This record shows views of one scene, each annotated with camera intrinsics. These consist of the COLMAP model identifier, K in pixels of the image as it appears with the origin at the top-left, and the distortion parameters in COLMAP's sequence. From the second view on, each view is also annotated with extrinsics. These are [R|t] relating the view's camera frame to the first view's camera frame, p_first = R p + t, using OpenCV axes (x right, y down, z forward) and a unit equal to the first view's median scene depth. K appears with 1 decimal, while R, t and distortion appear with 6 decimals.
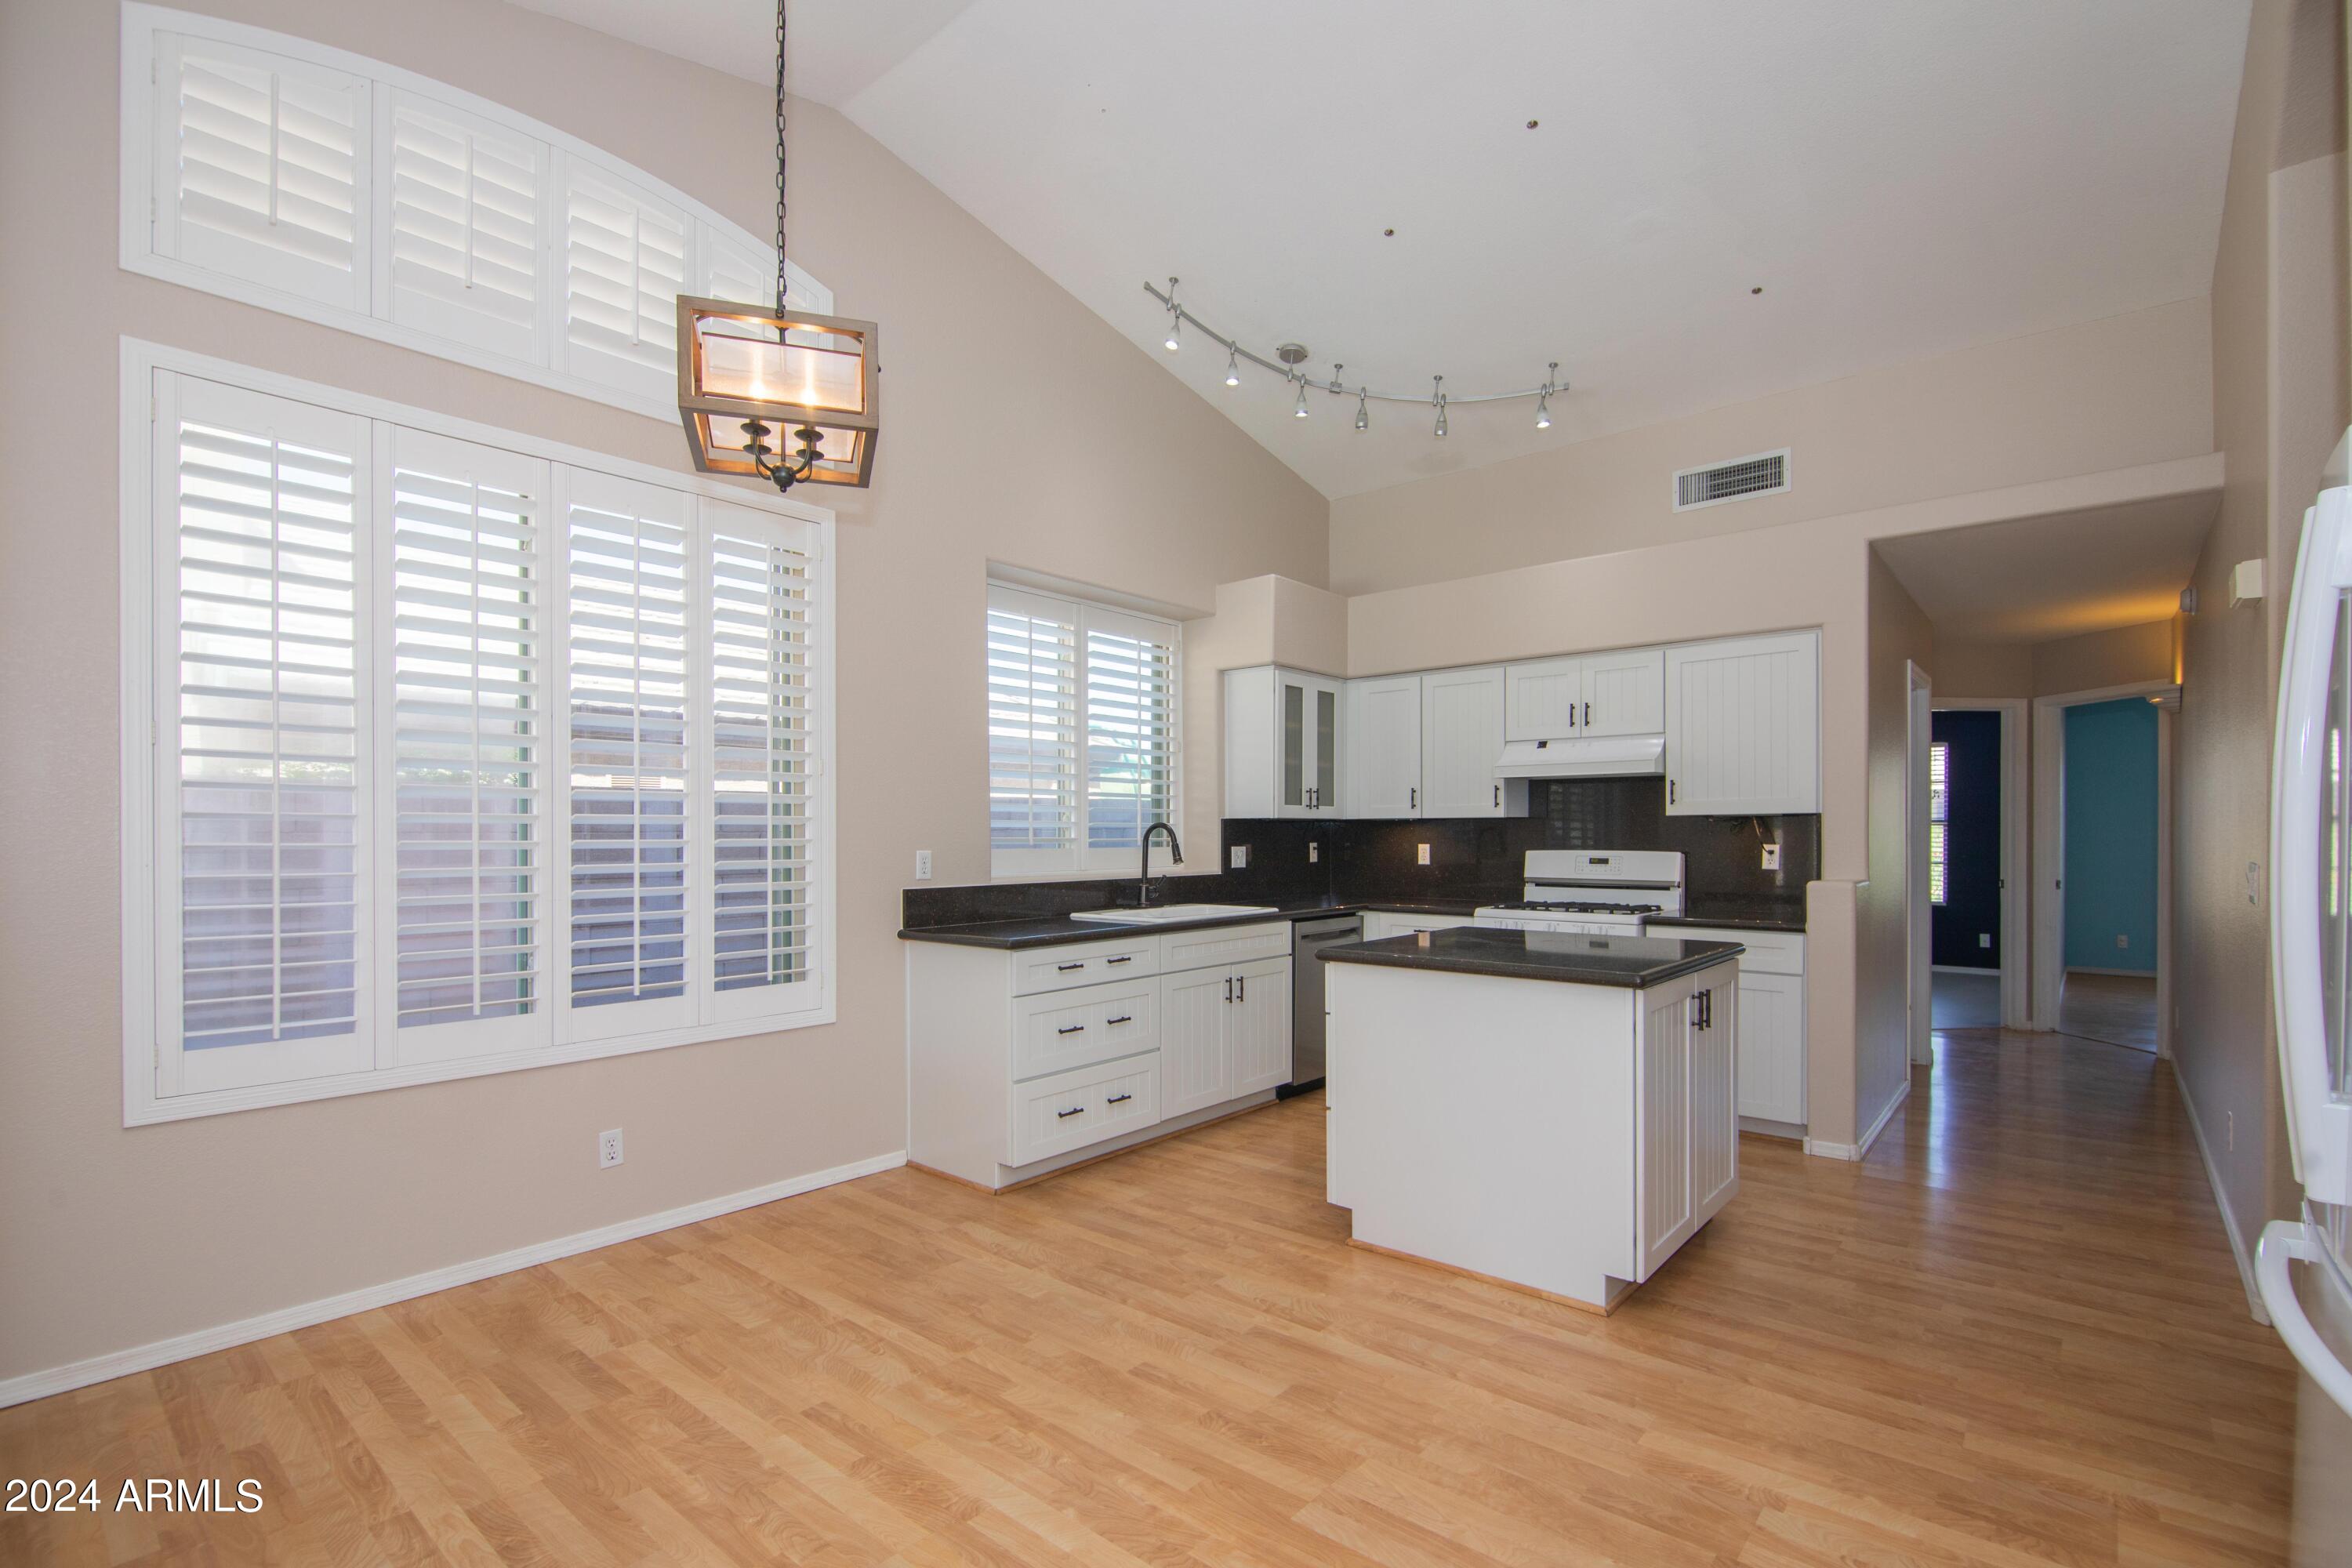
lens RADIAL K [[1084.3, 0, 1193.2], [0, 1084.3, 853.8], [0, 0, 1]] dist [-0.003815, -0.016549]
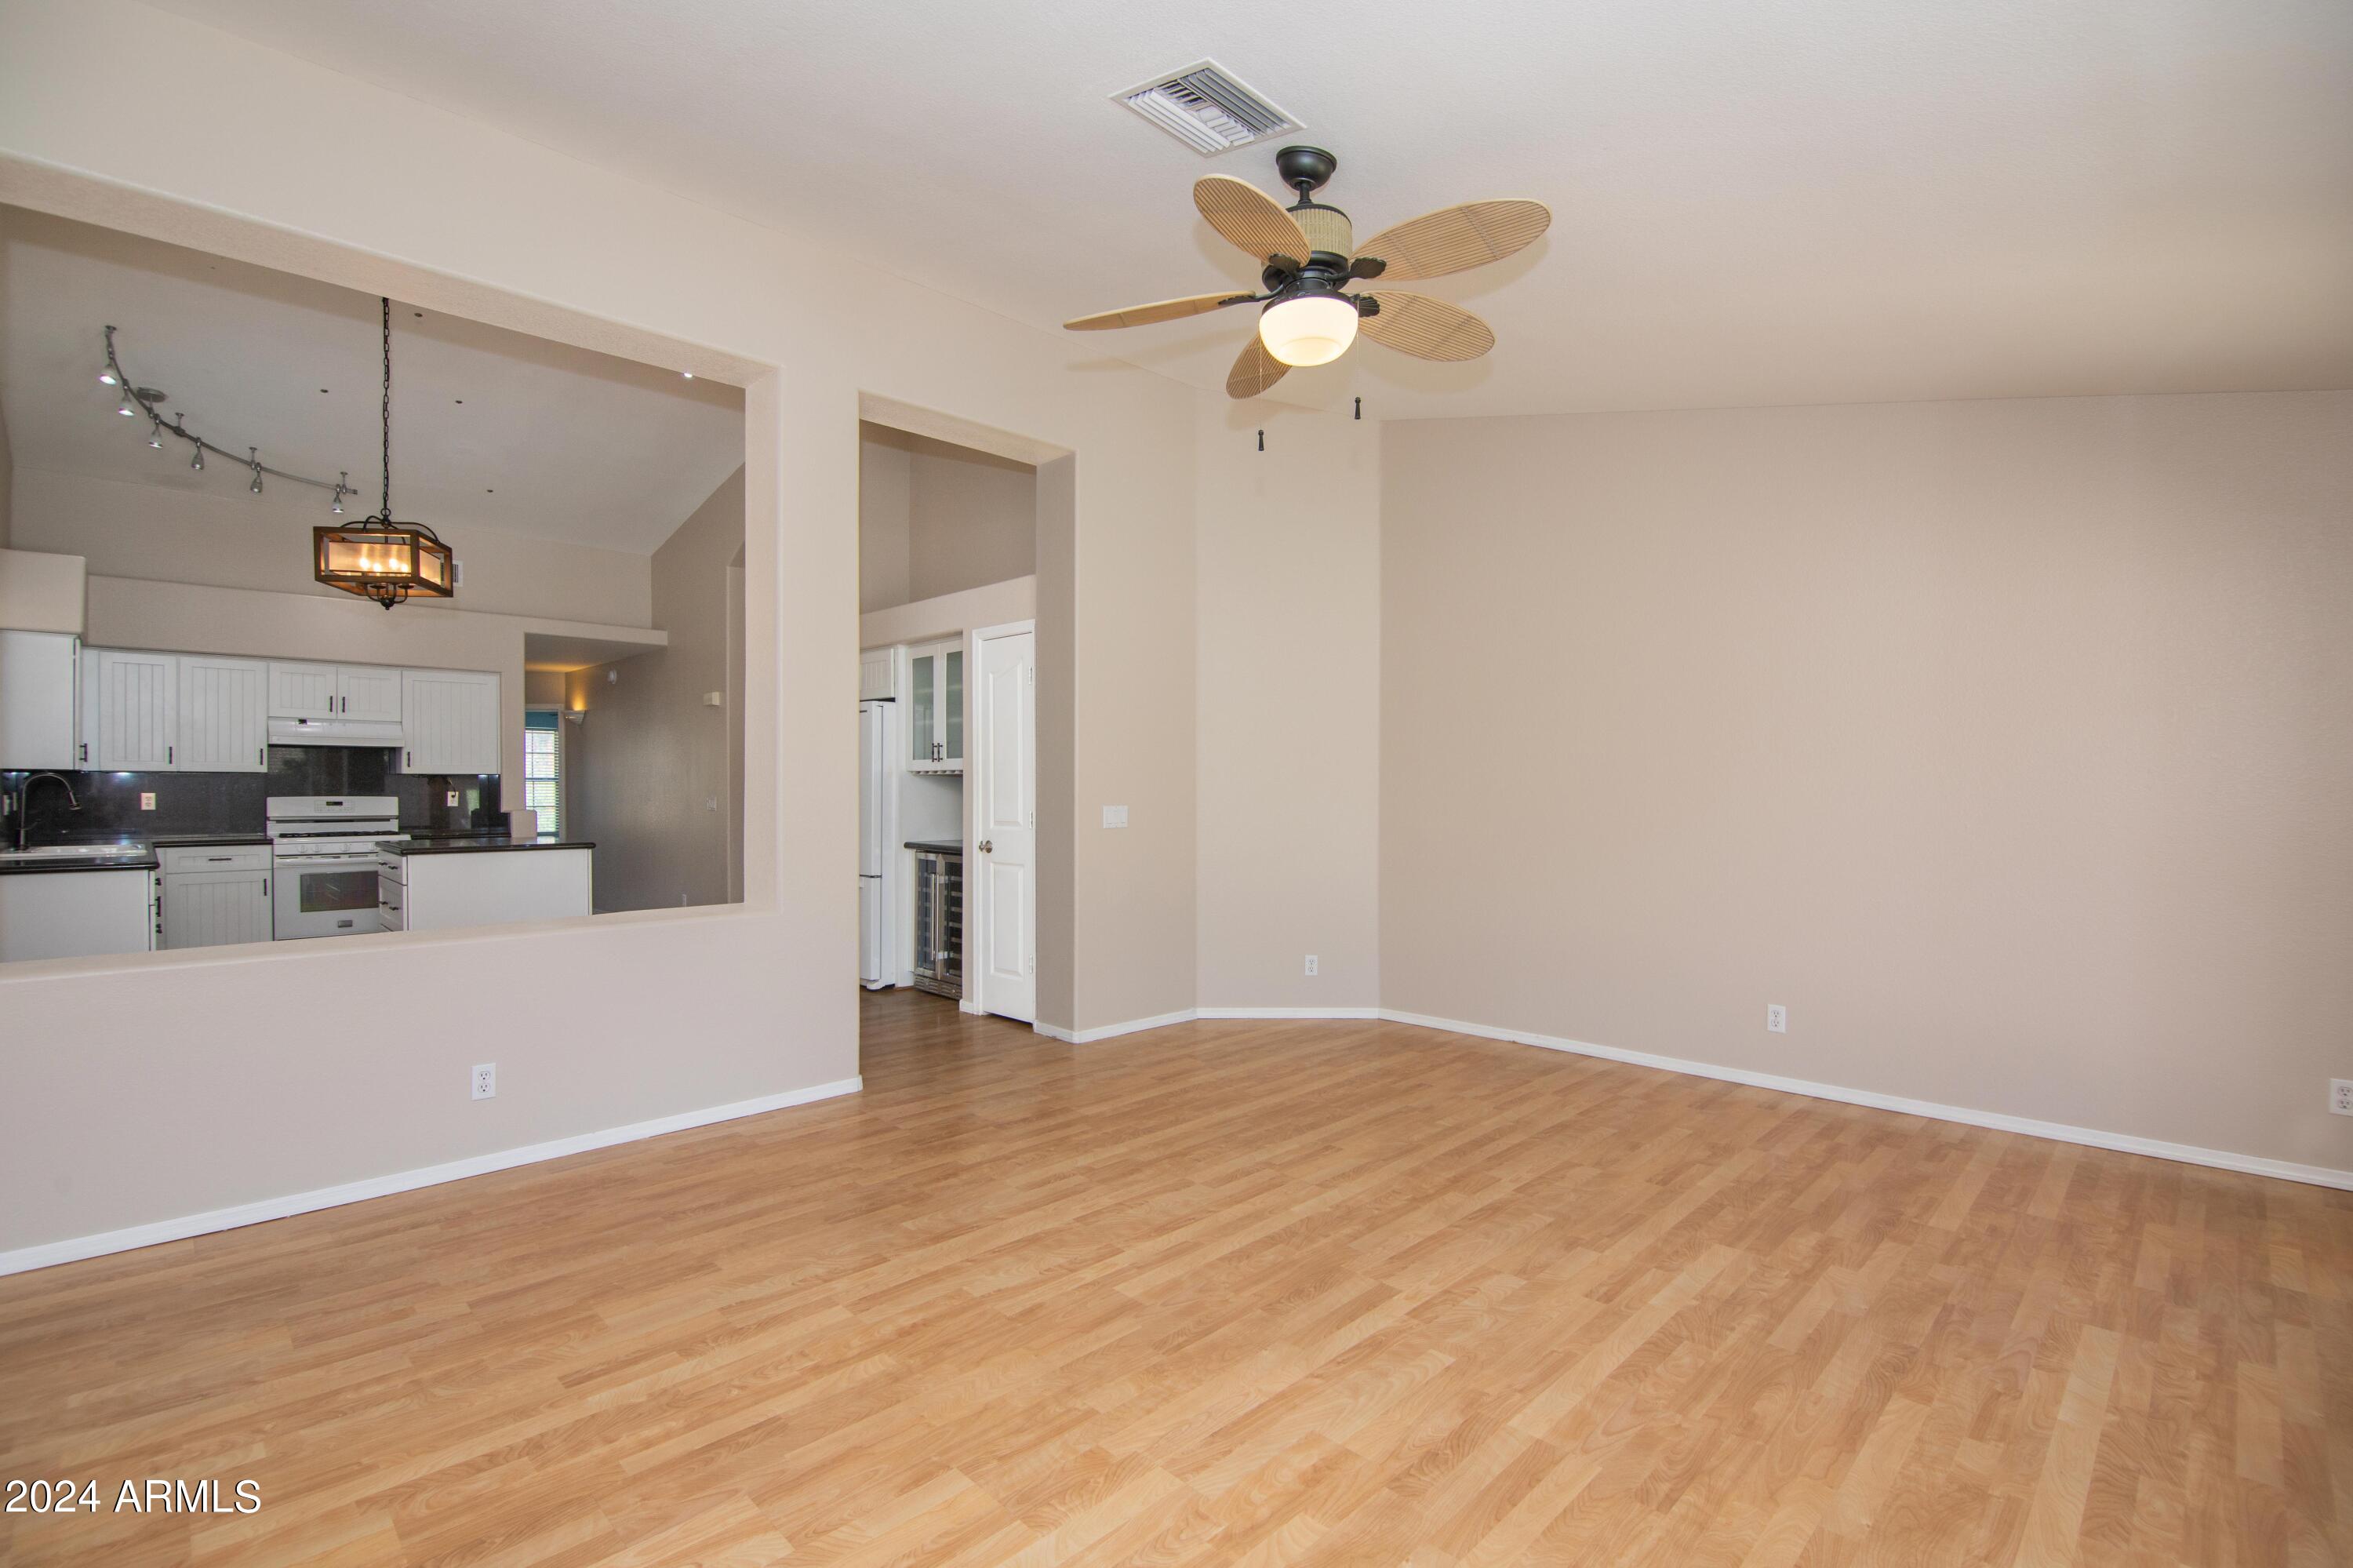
lens RADIAL K [[1119.2, 0, 1151.8], [0, 1119.2, 772.3], [0, 0, 1]] dist [-0.017589, -0.000496]
pose [[0.118461, 0.017534, 0.992804, -1.046496], [0.016255, 0.999676, -0.019595, 0.012557], [-0.992826, 0.018459, 0.118138, -0.286130]]
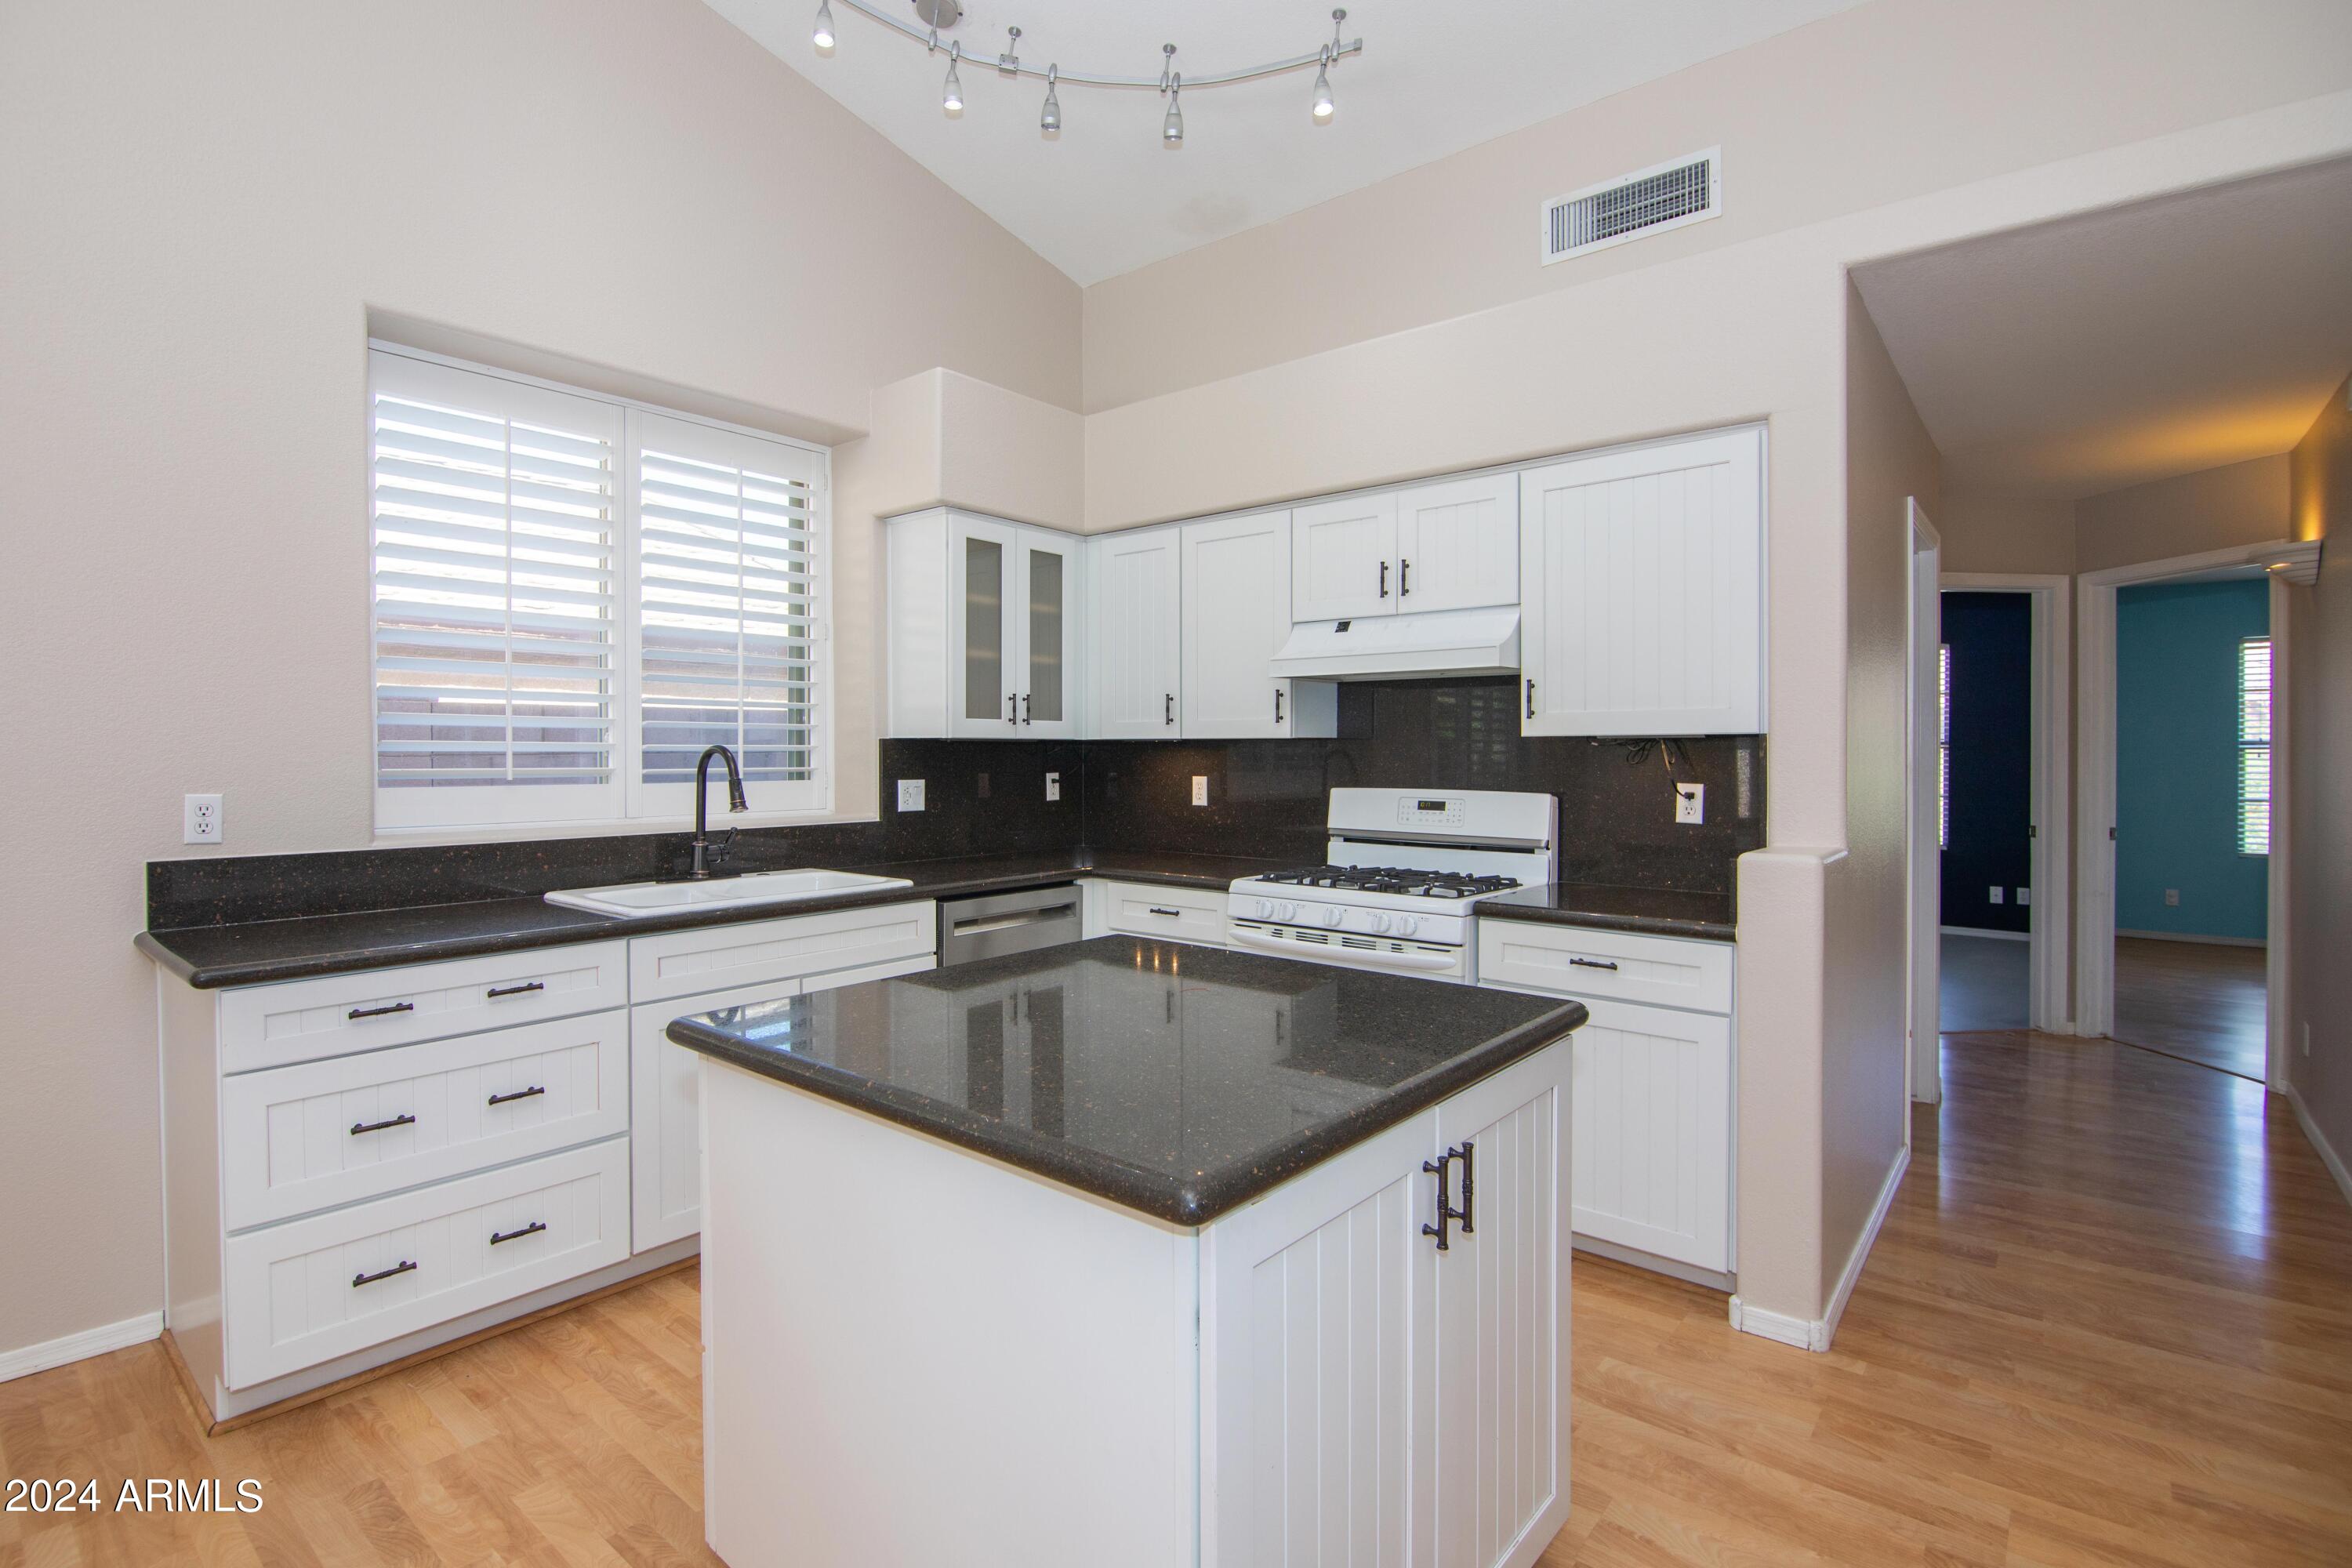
lens RADIAL K [[1118.7, 0, 1151.3], [0, 1118.7, 772.3], [0, 0, 1]] dist [-0.017589, -0.000496]
pose [[0.999991, 0.003277, -0.002786, 0.224962], [-0.003275, 0.999994, 0.000851, -0.014536], [0.002789, -0.000842, 0.999996, 0.356440]]
